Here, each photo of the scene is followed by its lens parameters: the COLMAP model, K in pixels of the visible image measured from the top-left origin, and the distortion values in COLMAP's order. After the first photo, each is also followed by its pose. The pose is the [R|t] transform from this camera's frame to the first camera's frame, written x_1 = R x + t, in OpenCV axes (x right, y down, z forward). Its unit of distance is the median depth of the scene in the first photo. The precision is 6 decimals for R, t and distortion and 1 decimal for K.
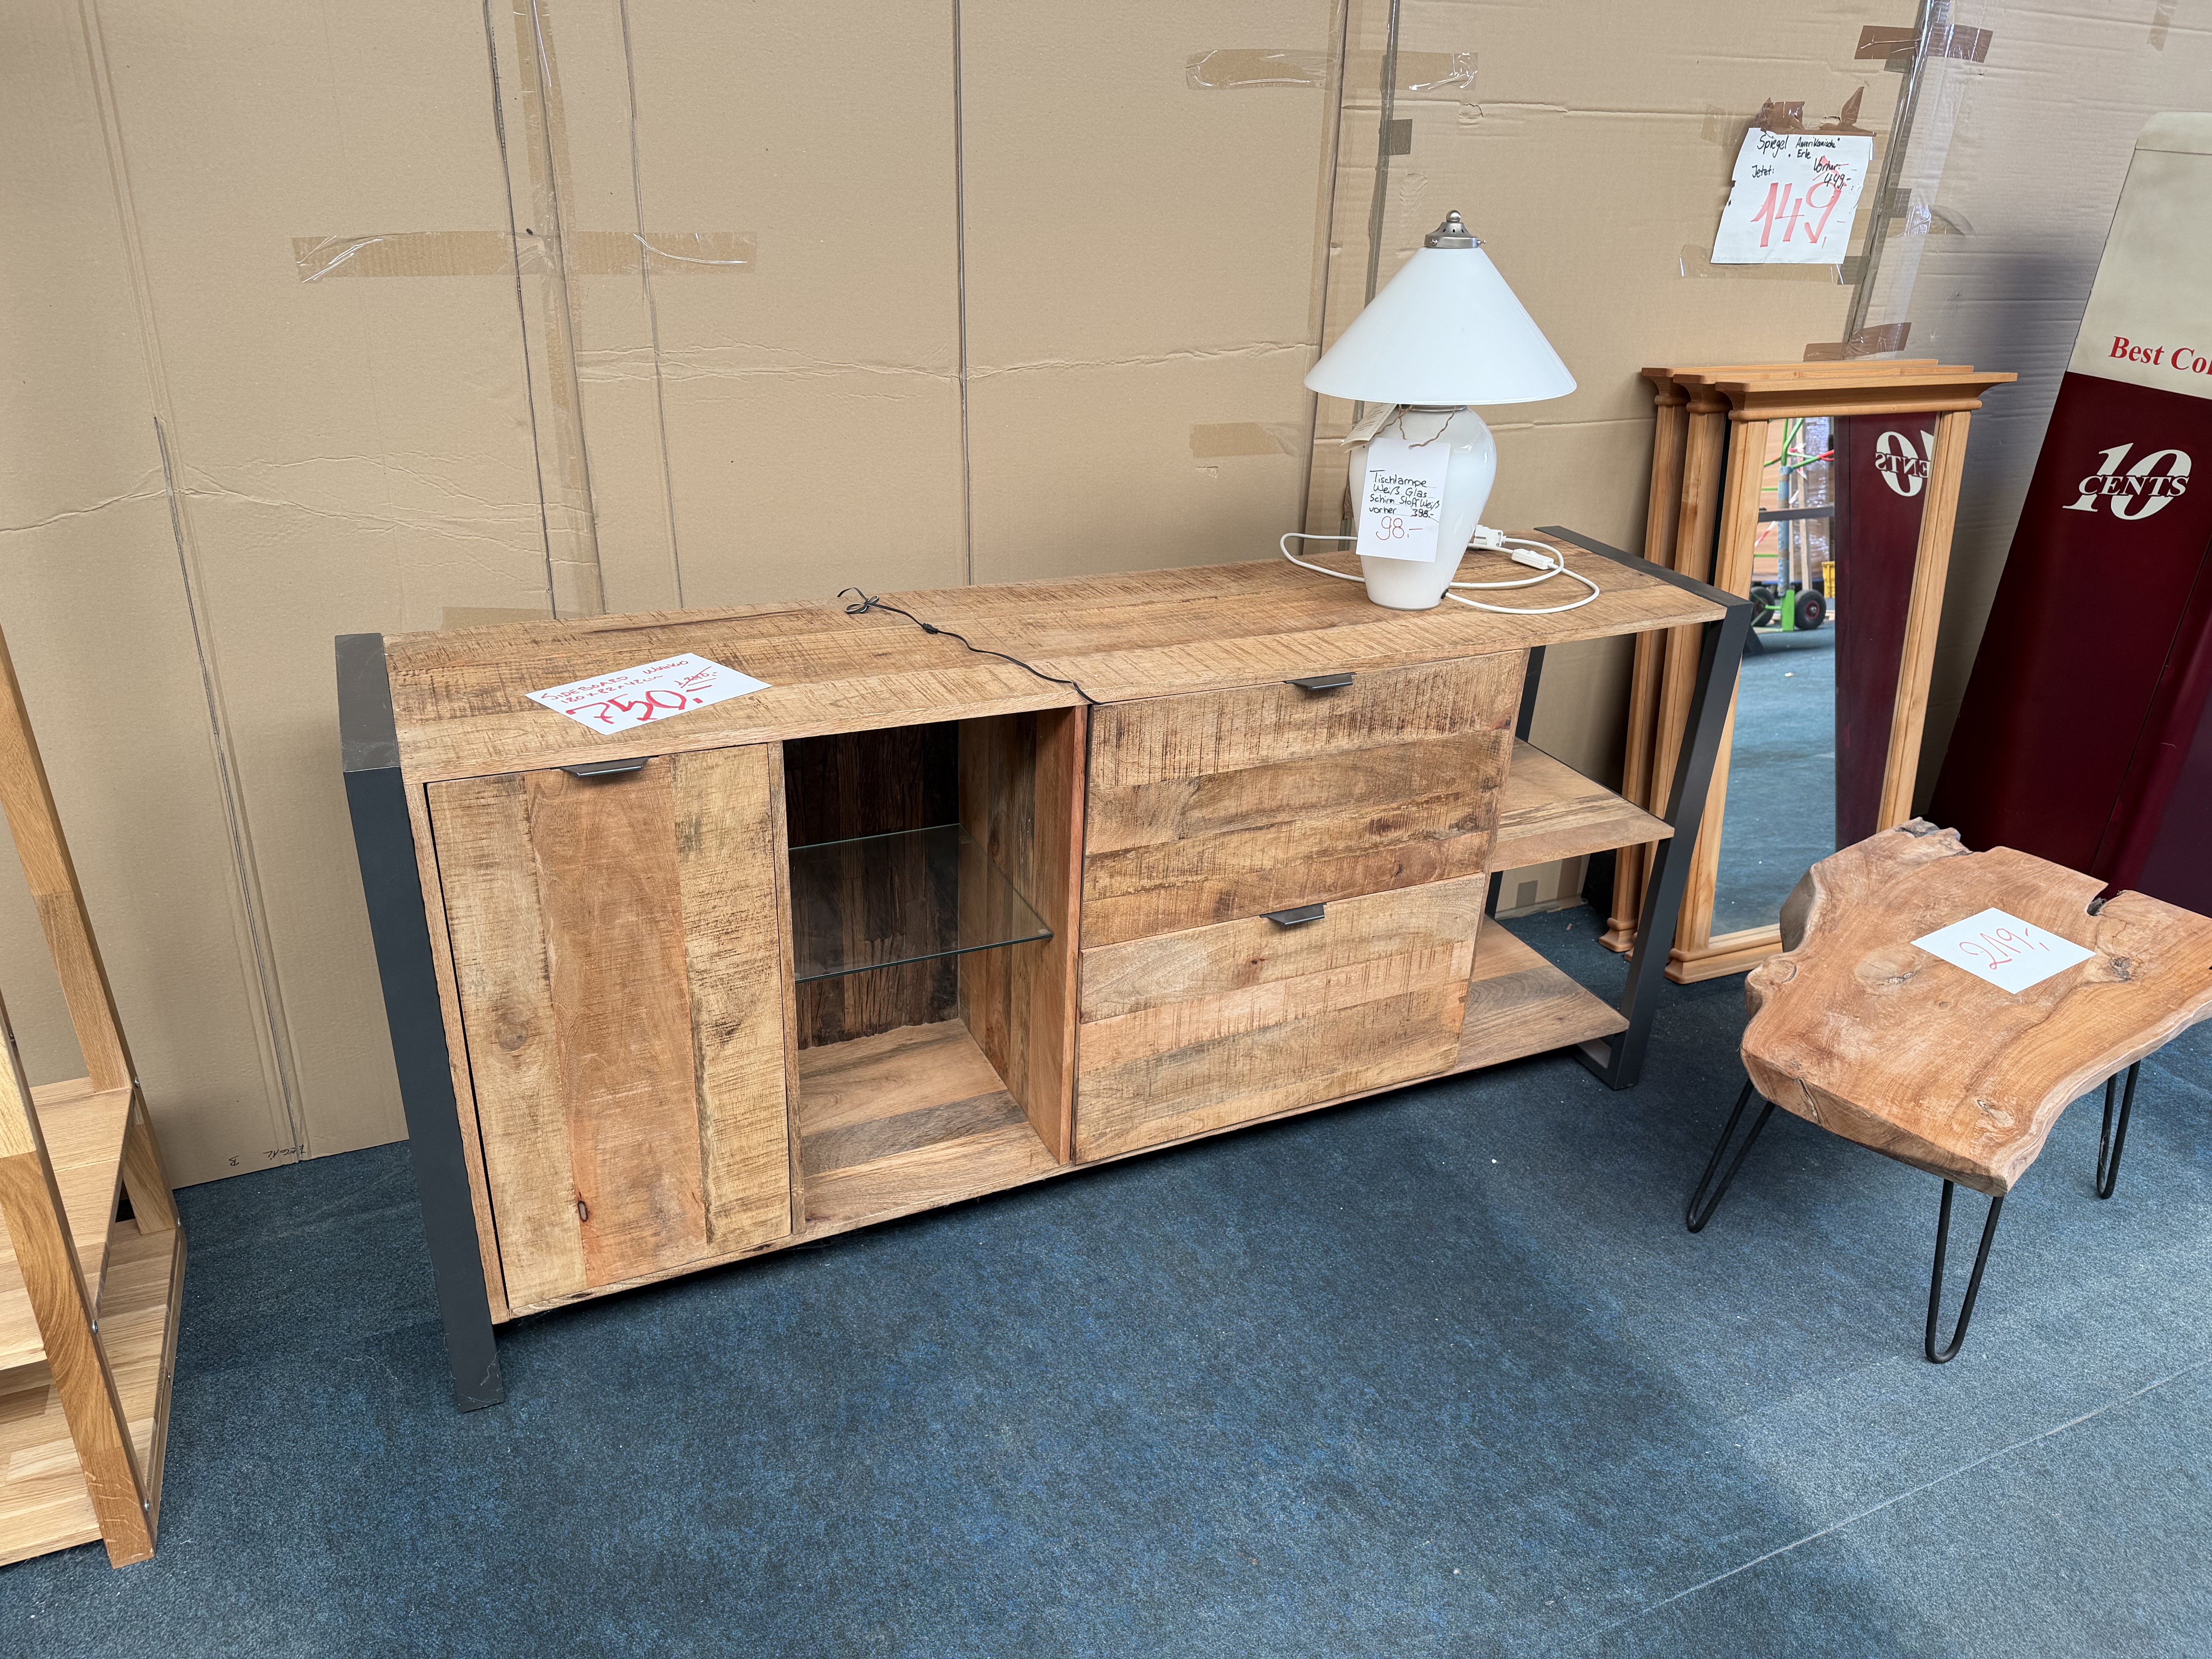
lens RADIAL K [[1502.4, 0, 1068.2], [0, 1502.4, 824.3], [0, 0, 1]] dist [0.160500, -0.324684]
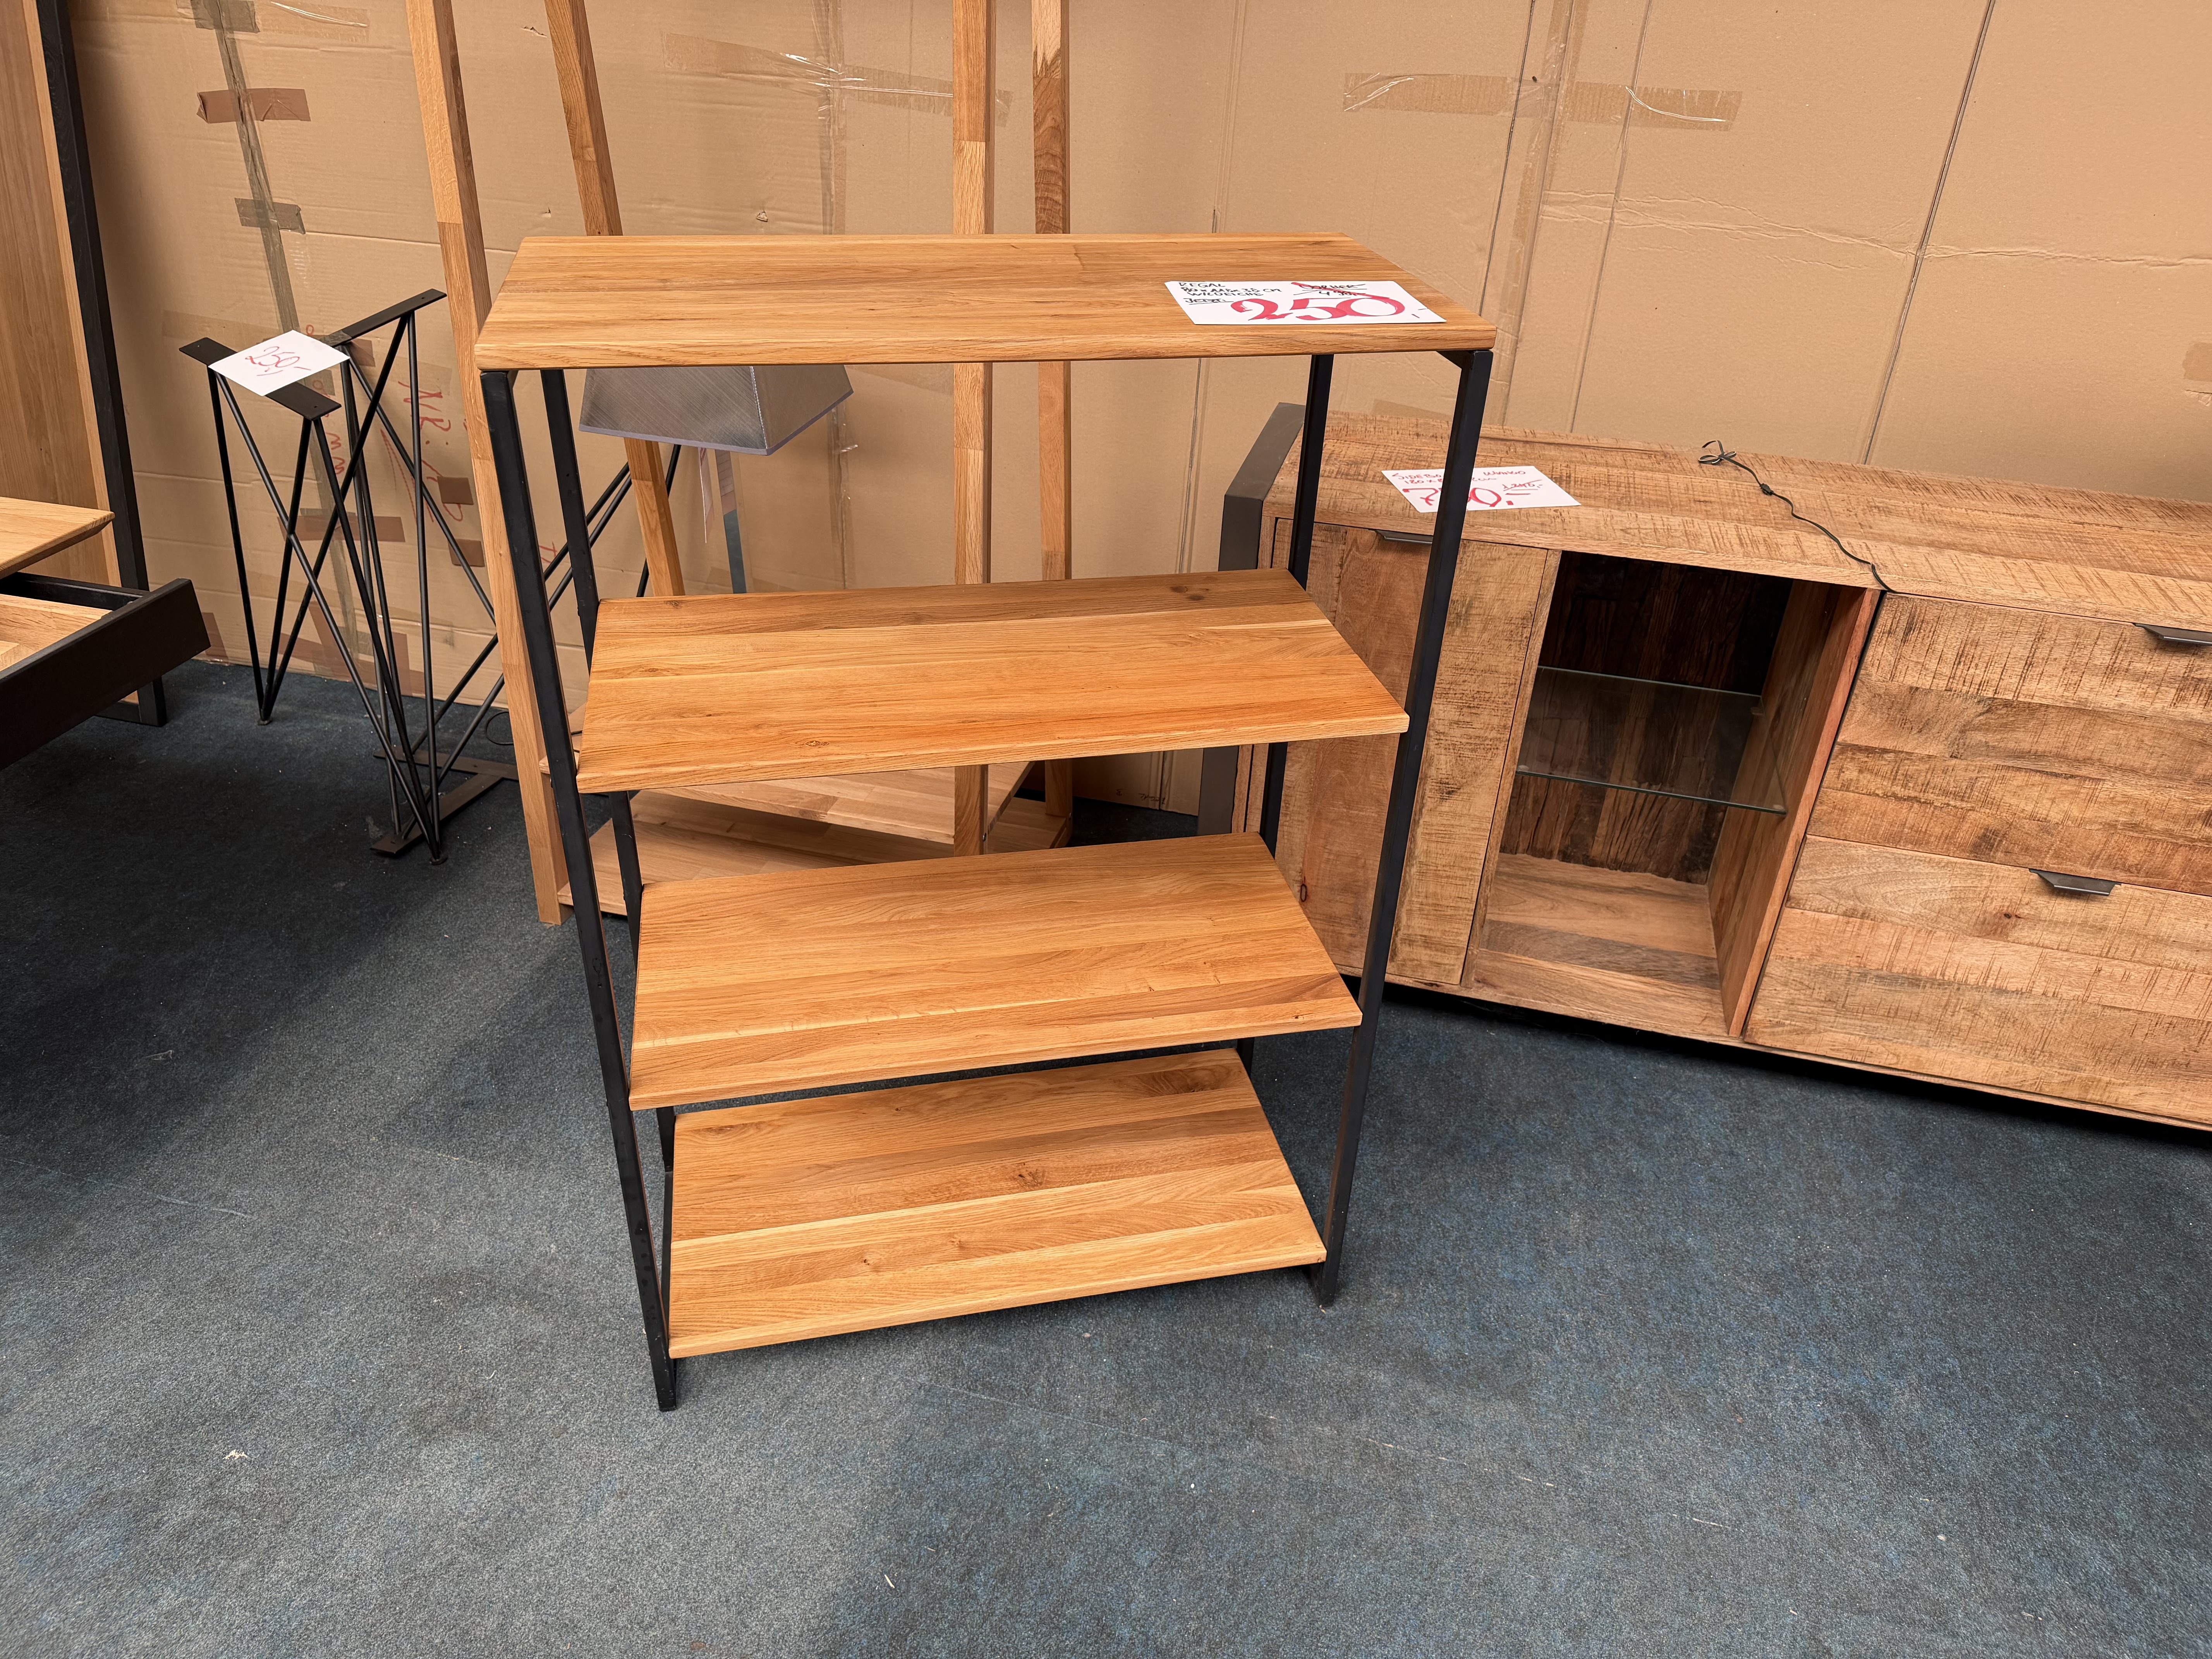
lens RADIAL K [[1556.0, 0, 1102.6], [0, 1556.0, 879.2], [0, 0, 1]] dist [-0.003797, -0.031789]
pose [[0.765805, 0.327329, -0.553533, 0.227990], [-0.268687, 0.944894, 0.187035, 0.043088], [0.584252, 0.005495, 0.811553, -0.111667]]
